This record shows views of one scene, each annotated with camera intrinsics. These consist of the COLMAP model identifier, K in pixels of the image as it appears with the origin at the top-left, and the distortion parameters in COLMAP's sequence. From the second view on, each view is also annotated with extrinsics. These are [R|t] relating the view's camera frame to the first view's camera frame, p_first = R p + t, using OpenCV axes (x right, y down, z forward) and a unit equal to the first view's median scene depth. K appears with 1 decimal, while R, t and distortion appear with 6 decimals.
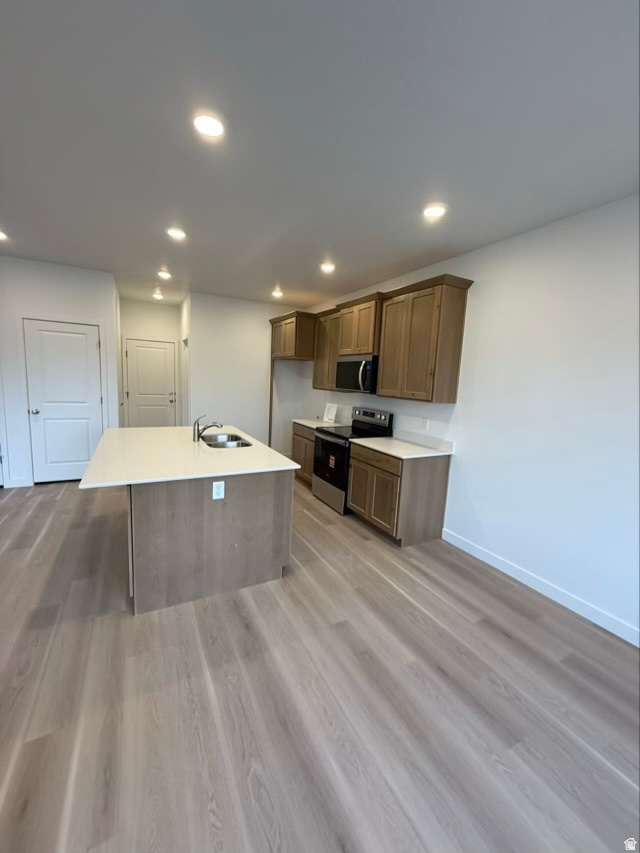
lens RADIAL K [[339.8, 0, 319.2], [0, 339.8, 424.7], [0, 0, 1]] dist [-0.000555, -0.000036]
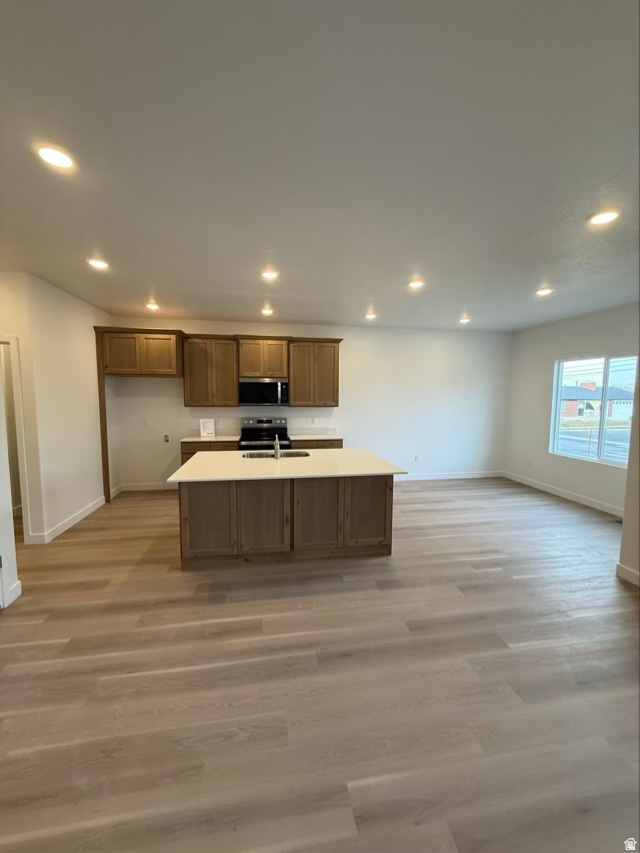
lens RADIAL K [[339.8, 0, 319.2], [0, 339.8, 424.7], [0, 0, 1]] dist [-0.000555, -0.000036]
pose [[0.323335, -0.135239, 0.936571, -1.221895], [0.141088, 0.985562, 0.093605, -0.134388], [-0.935708, 0.101874, 0.337747, 0.430822]]
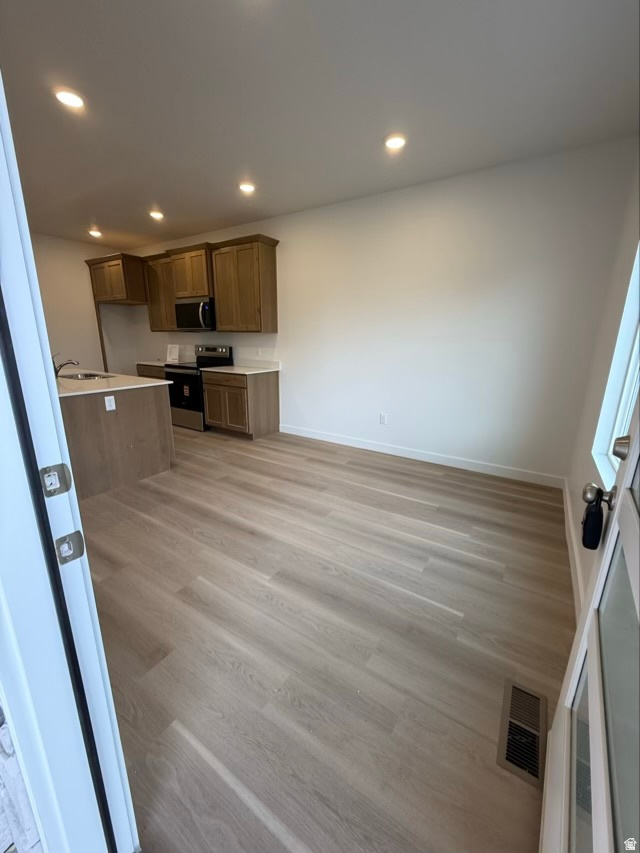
lens RADIAL K [[339.8, 0, 319.2], [0, 339.8, 424.7], [0, 0, 1]] dist [-0.000555, -0.000036]
pose [[0.875513, -0.160290, 0.455833, -0.130354], [0.098187, 0.982709, 0.156977, 0.095284], [-0.473113, -0.092679, 0.876114, -0.304805]]
